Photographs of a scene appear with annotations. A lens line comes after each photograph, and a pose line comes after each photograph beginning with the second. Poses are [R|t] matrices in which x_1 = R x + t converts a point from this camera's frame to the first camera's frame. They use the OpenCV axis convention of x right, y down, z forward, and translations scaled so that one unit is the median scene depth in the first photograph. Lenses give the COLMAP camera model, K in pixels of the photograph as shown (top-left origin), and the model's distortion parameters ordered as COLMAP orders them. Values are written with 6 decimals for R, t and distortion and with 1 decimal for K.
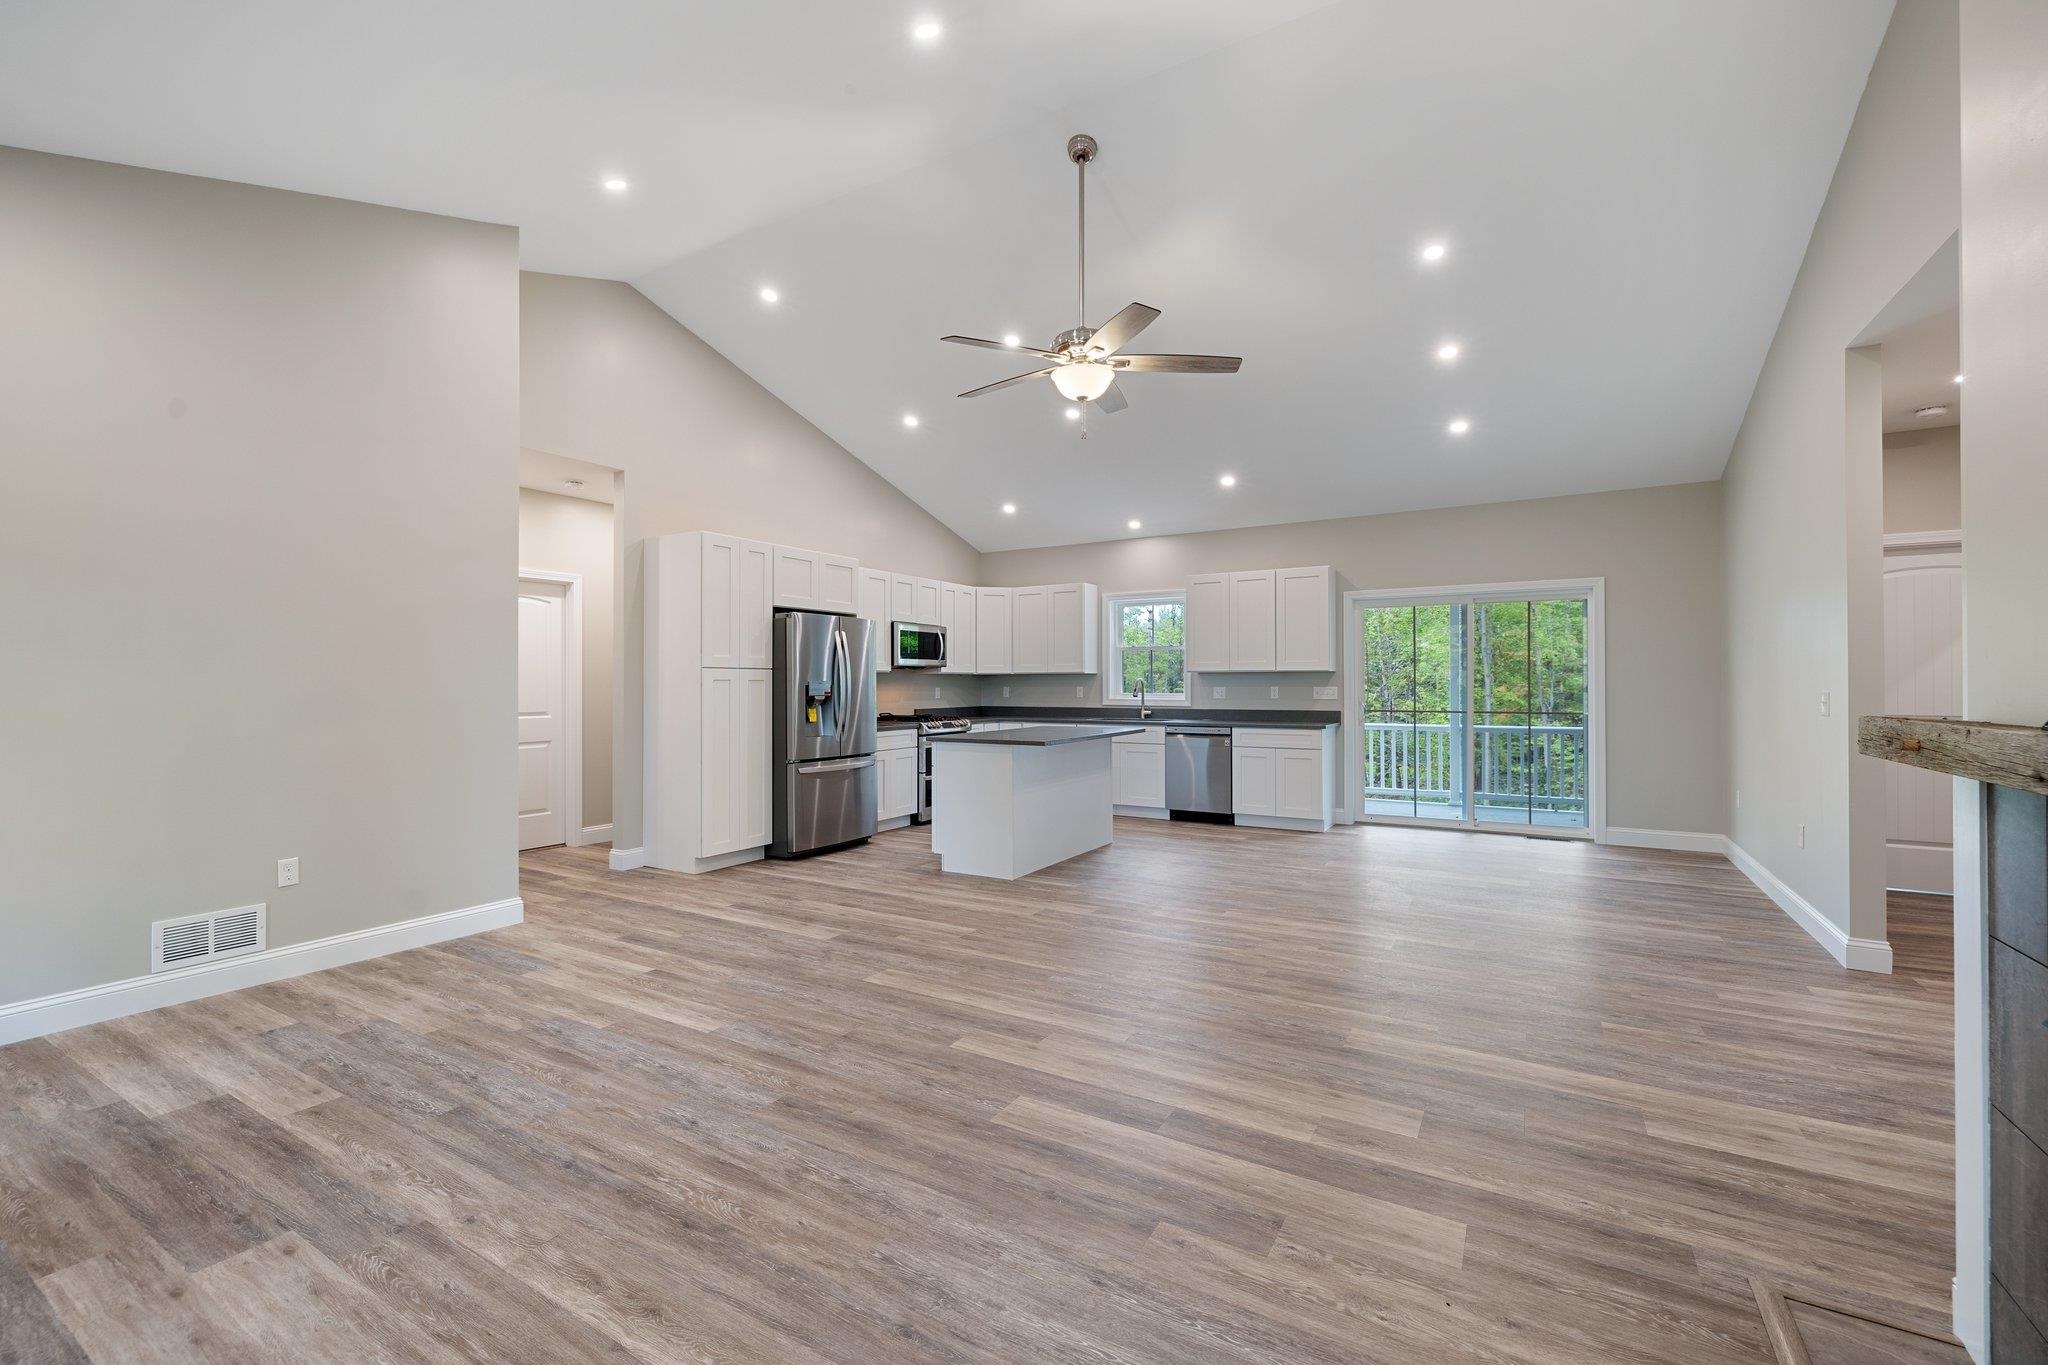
lens RADIAL K [[857.4, 0, 1015.6], [0, 857.4, 687.3], [0, 0, 1]] dist [-0.000920, -0.000023]
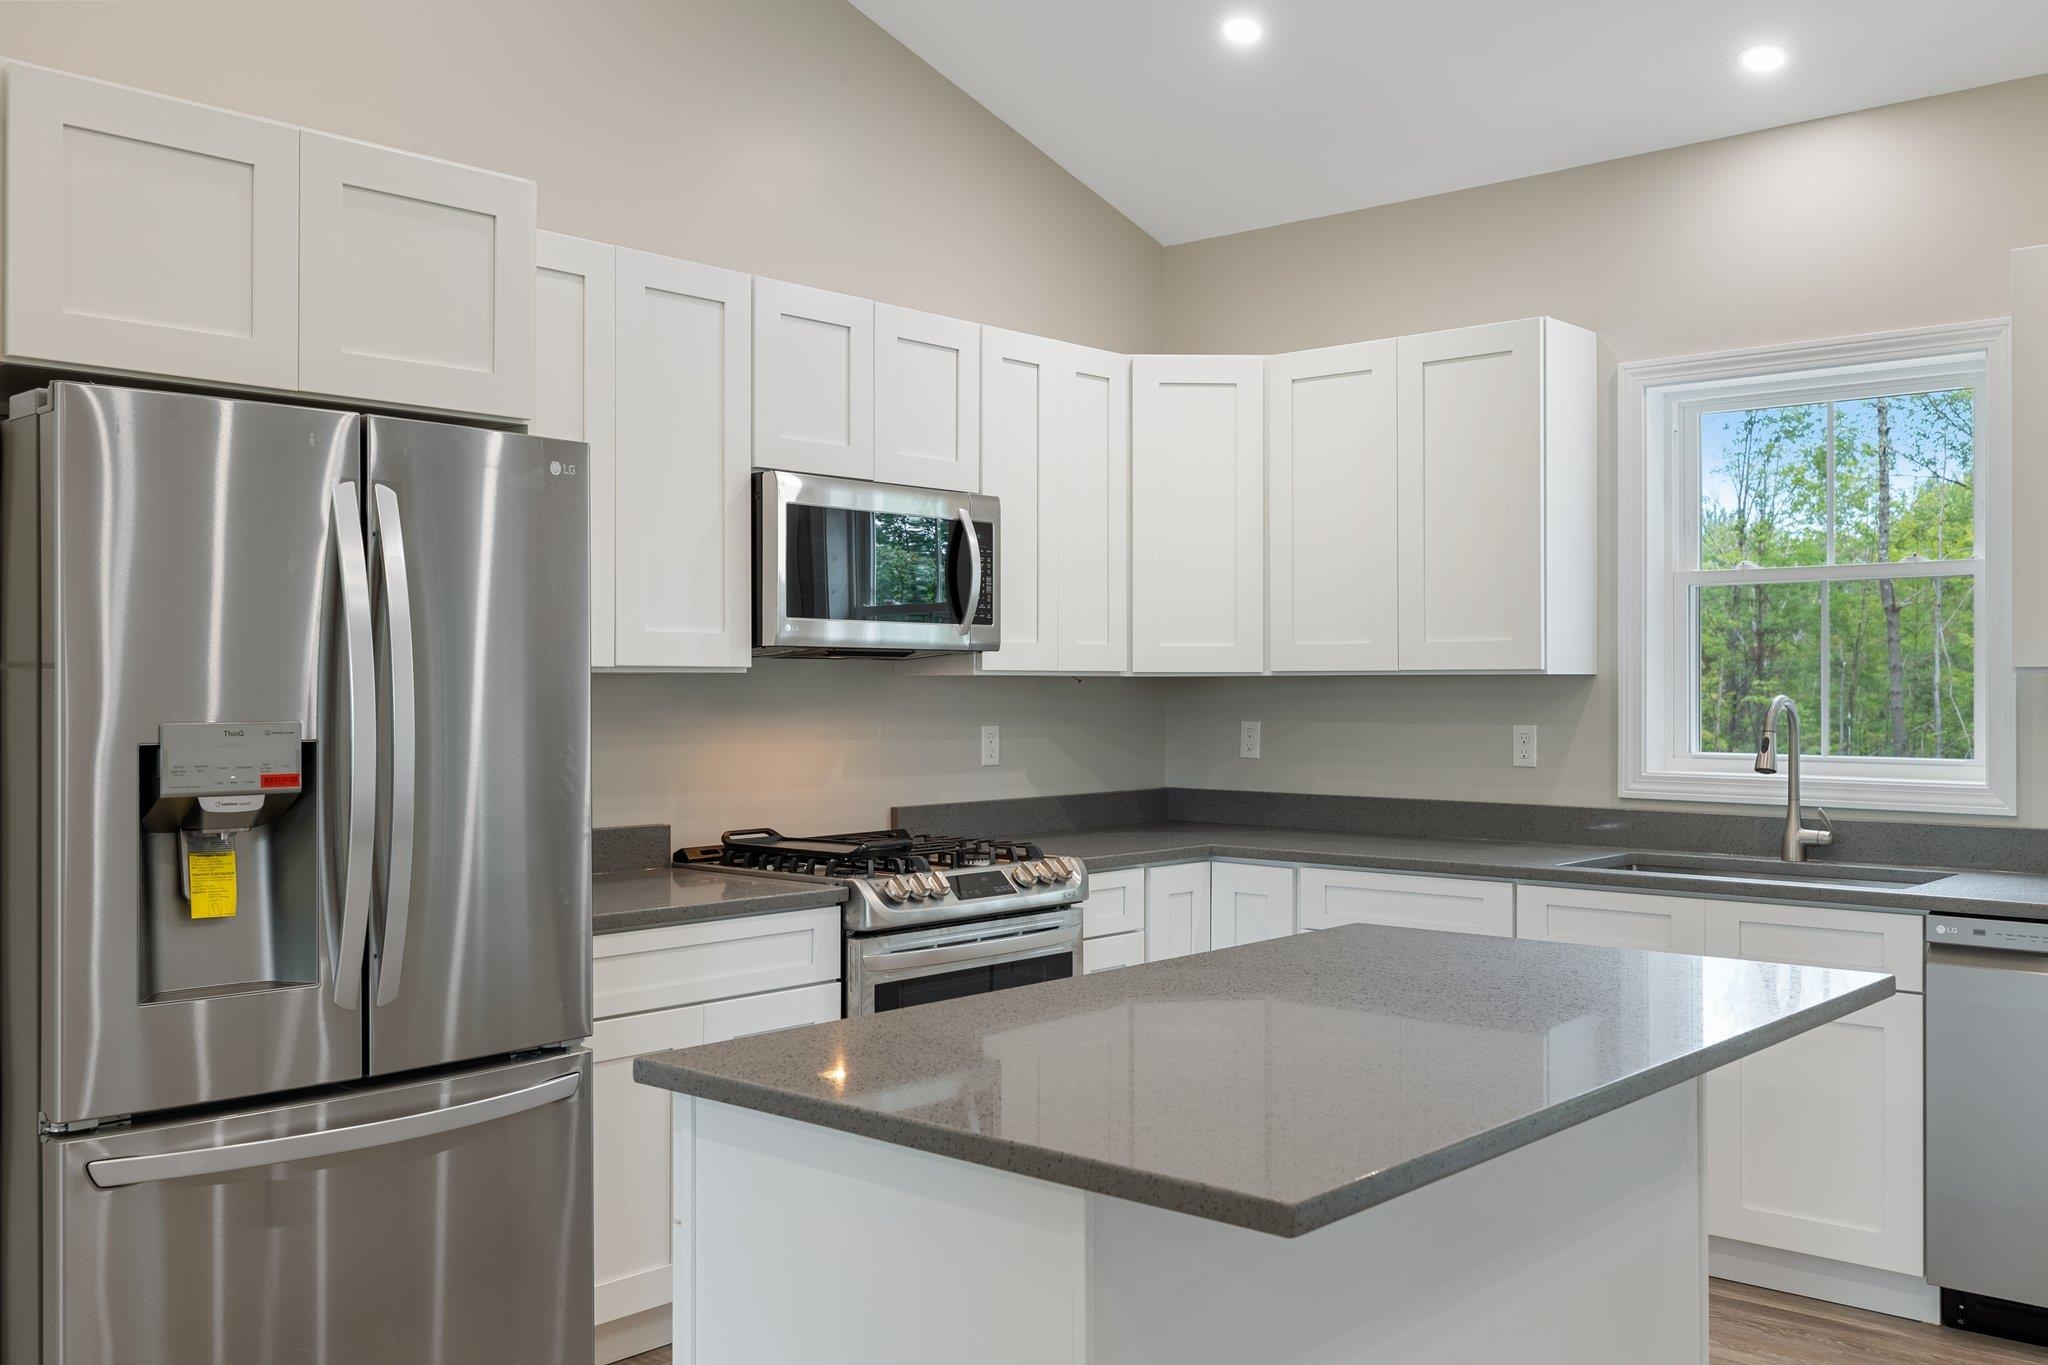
lens RADIAL K [[1875.7, 0, 1021.6], [0, 1875.7, 677.9], [0, 0, 1]] dist [0.010734, 0.000000]
pose [[0.983595, 0.001265, -0.180386, 0.037380], [-0.002473, 0.999976, -0.006472, -0.015083], [0.180373, 0.006812, 0.983575, 0.565929]]
